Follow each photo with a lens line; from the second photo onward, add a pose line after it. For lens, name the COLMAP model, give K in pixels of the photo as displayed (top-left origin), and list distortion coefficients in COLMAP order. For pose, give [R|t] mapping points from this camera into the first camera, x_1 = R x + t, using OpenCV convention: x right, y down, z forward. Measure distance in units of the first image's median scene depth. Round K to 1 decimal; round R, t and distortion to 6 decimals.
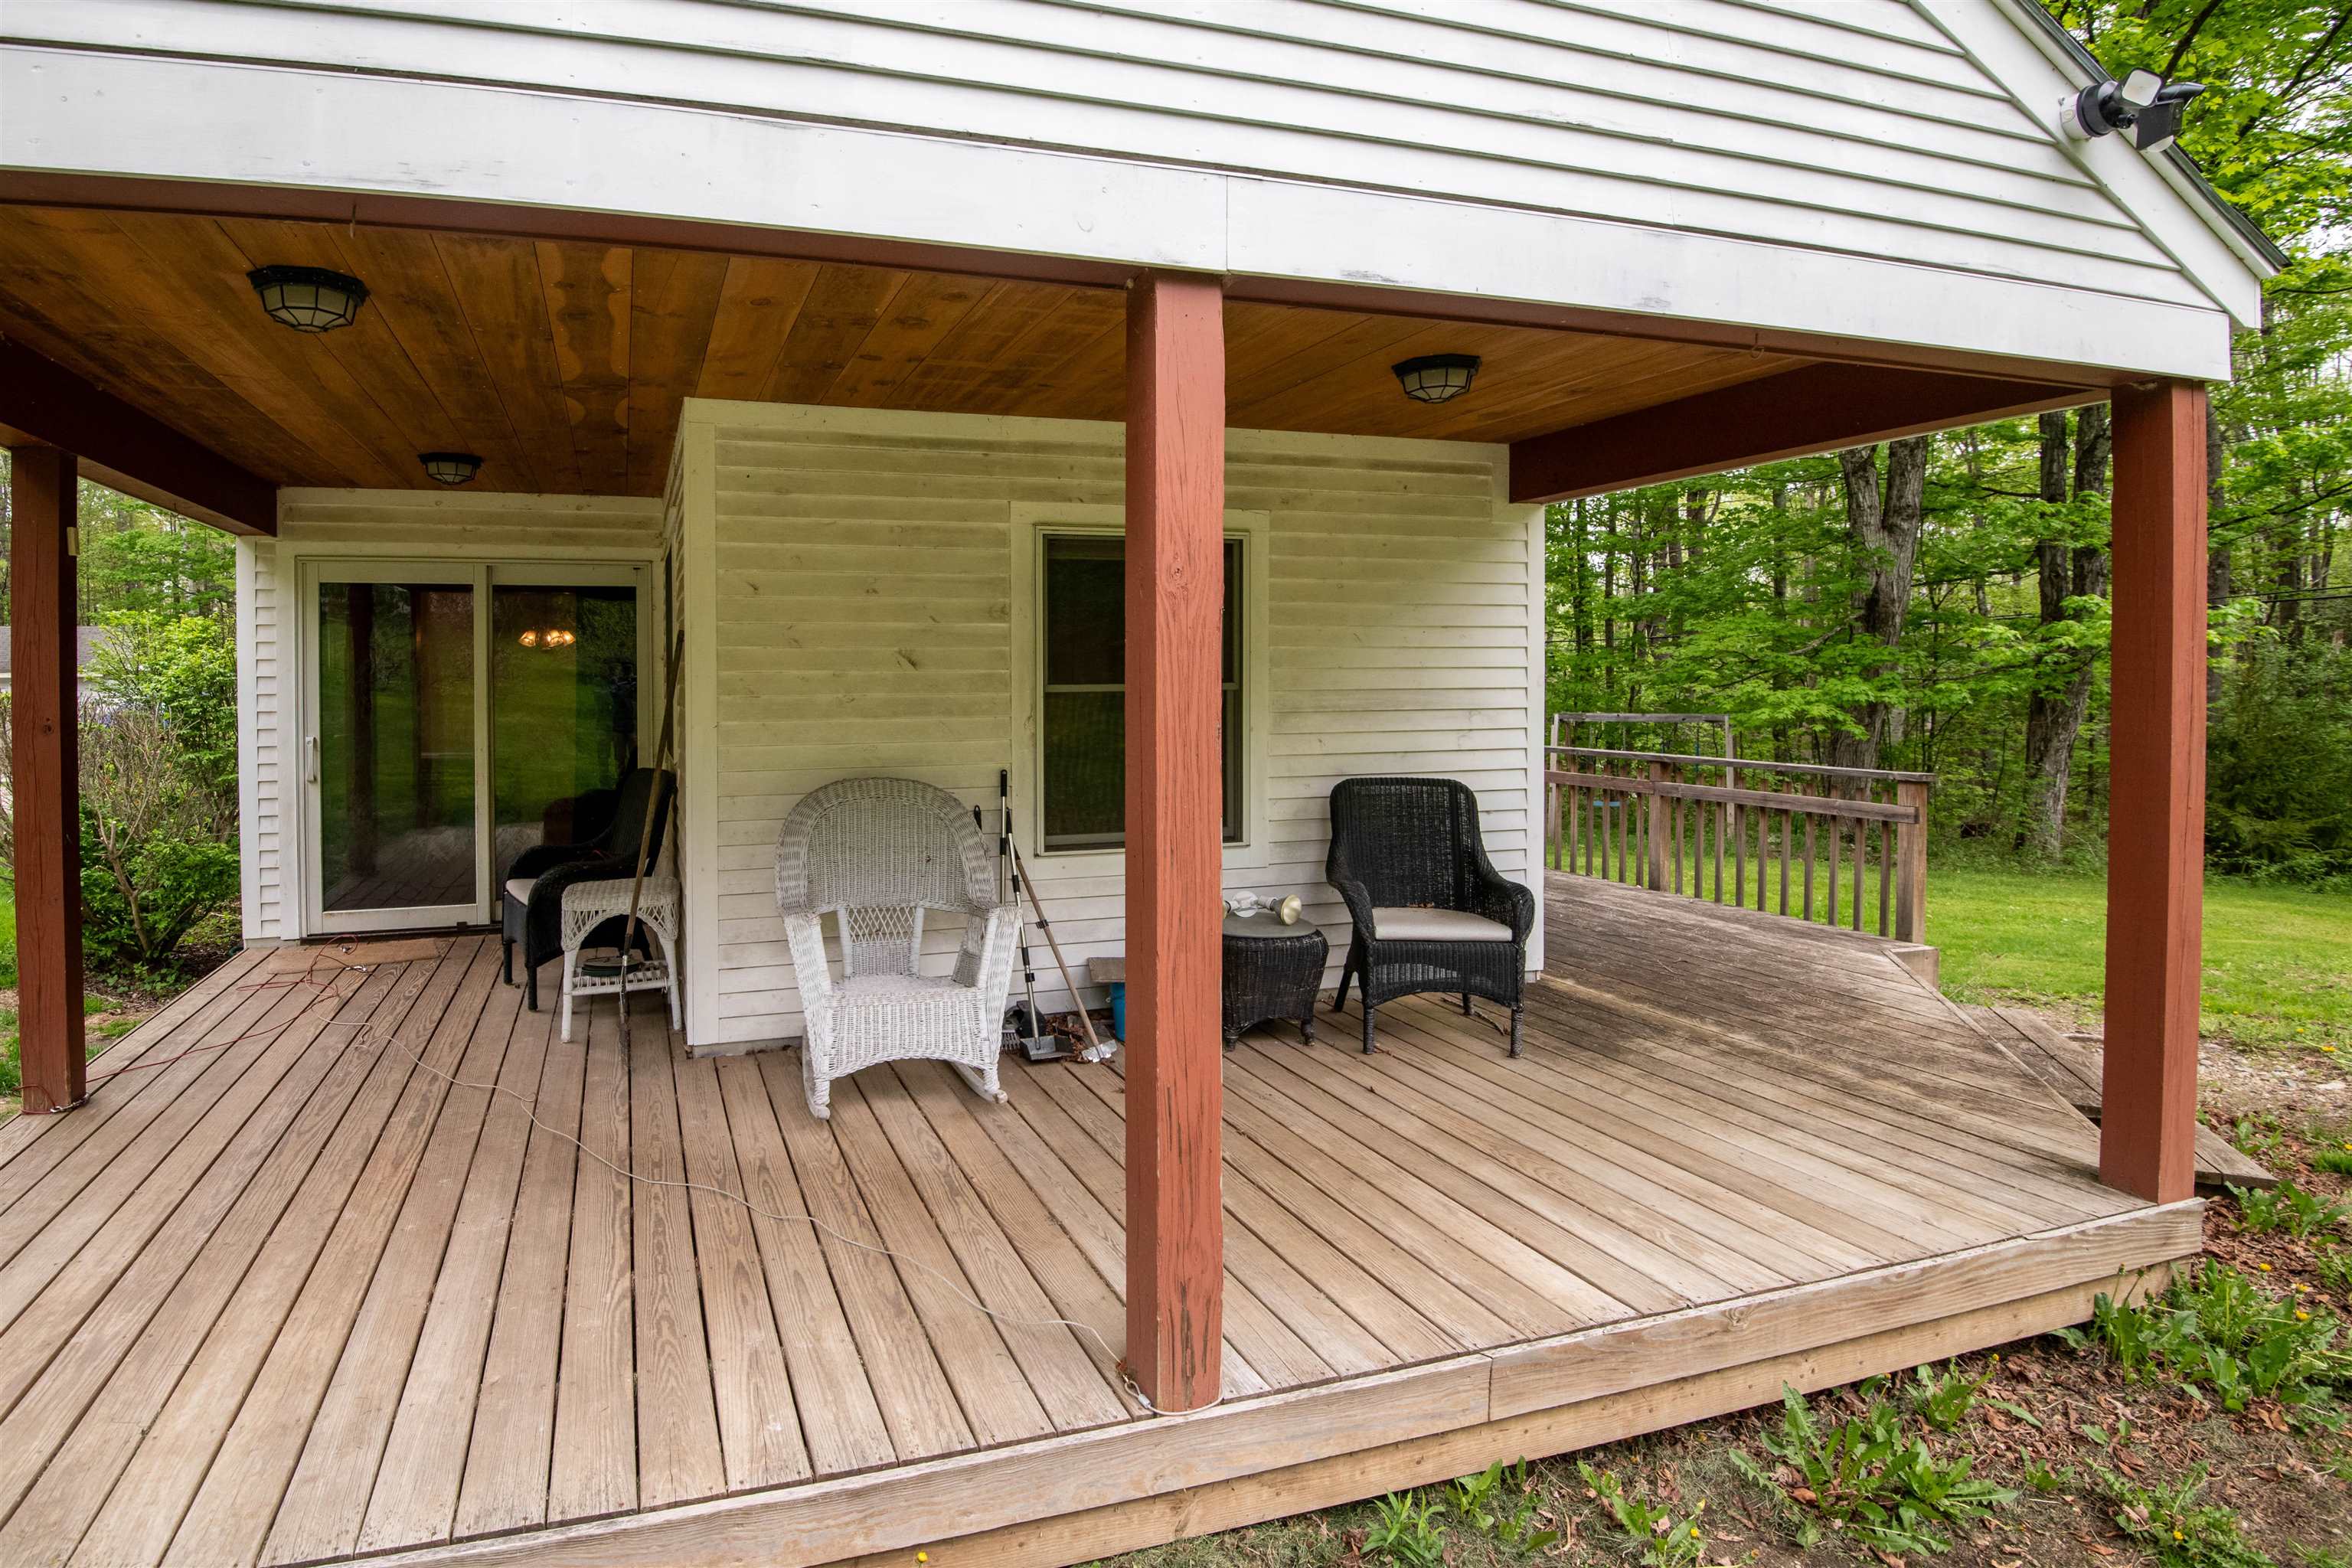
lens RADIAL K [[1032.1, 0, 1103.4], [0, 1032.1, 708.6], [0, 0, 1]] dist [-0.027404, 0.000021]
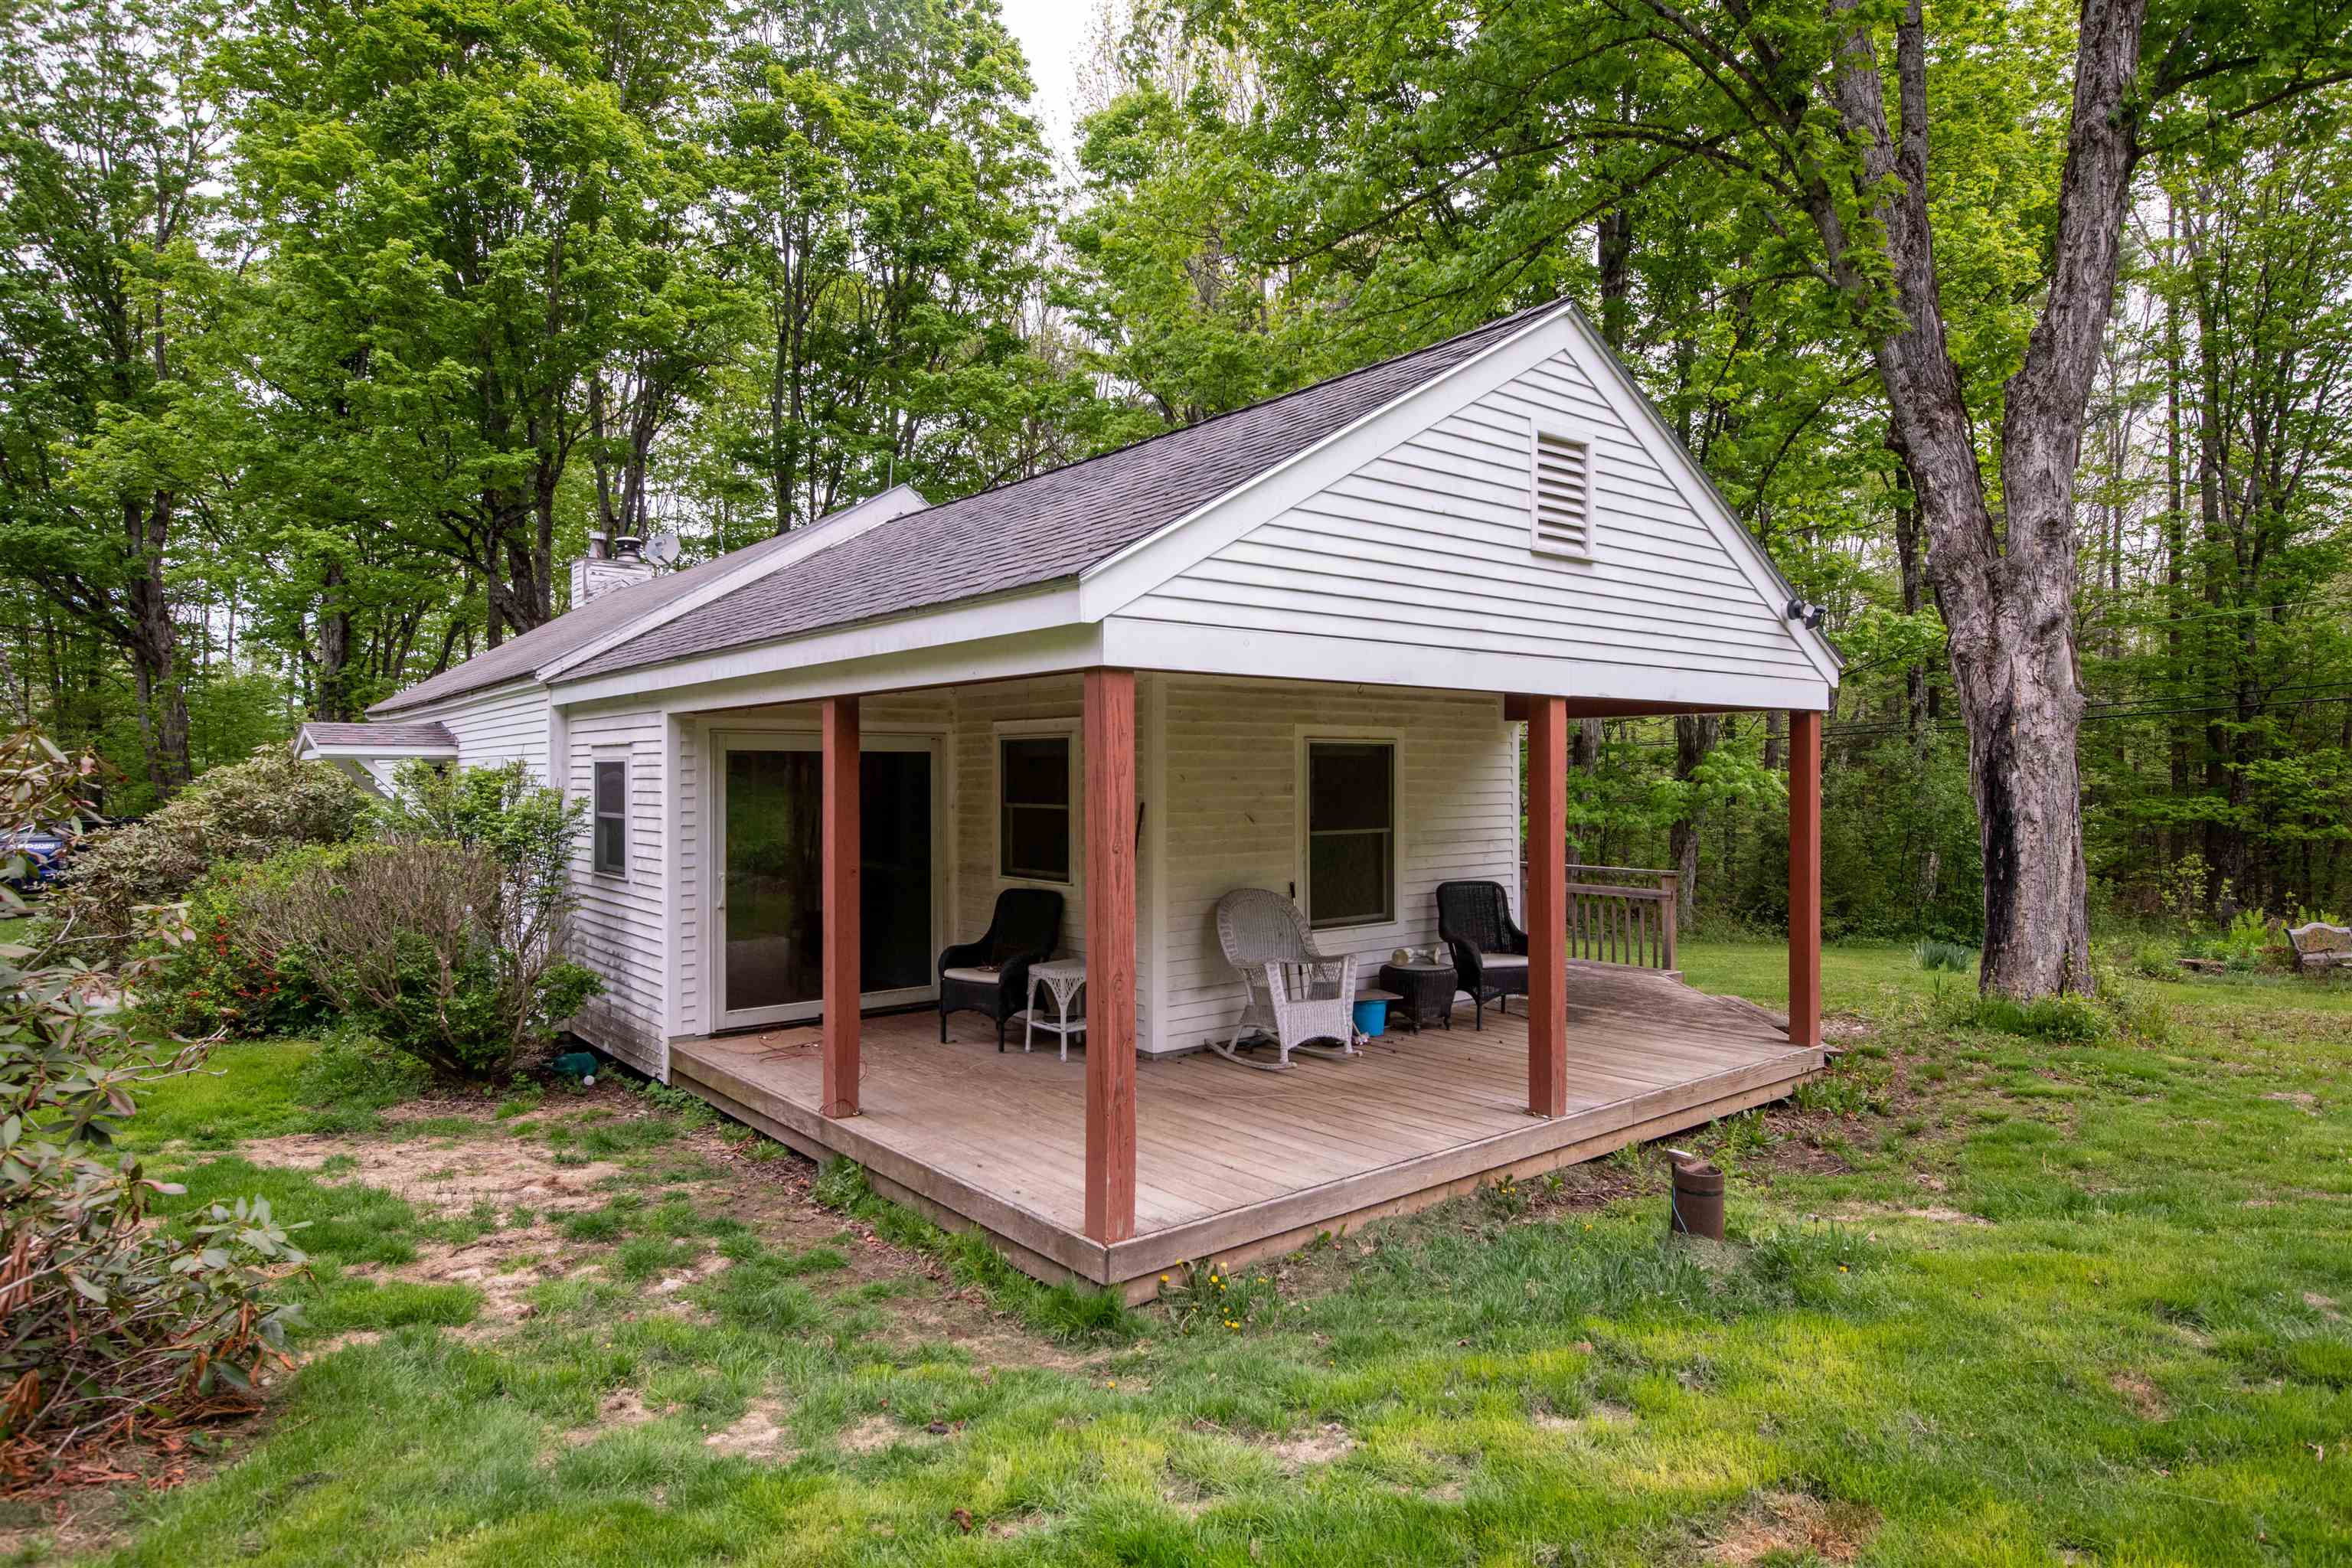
lens RADIAL K [[1315.5, 0, 1176.0], [0, 1315.5, 784.0], [0, 0, 1]] dist [0.000815, 0.000065]
pose [[0.909012, 0.004514, 0.416746, -1.227789], [0.000827, 0.999920, -0.012633, -0.078224], [-0.416769, 0.011828, 0.908935, -0.933948]]
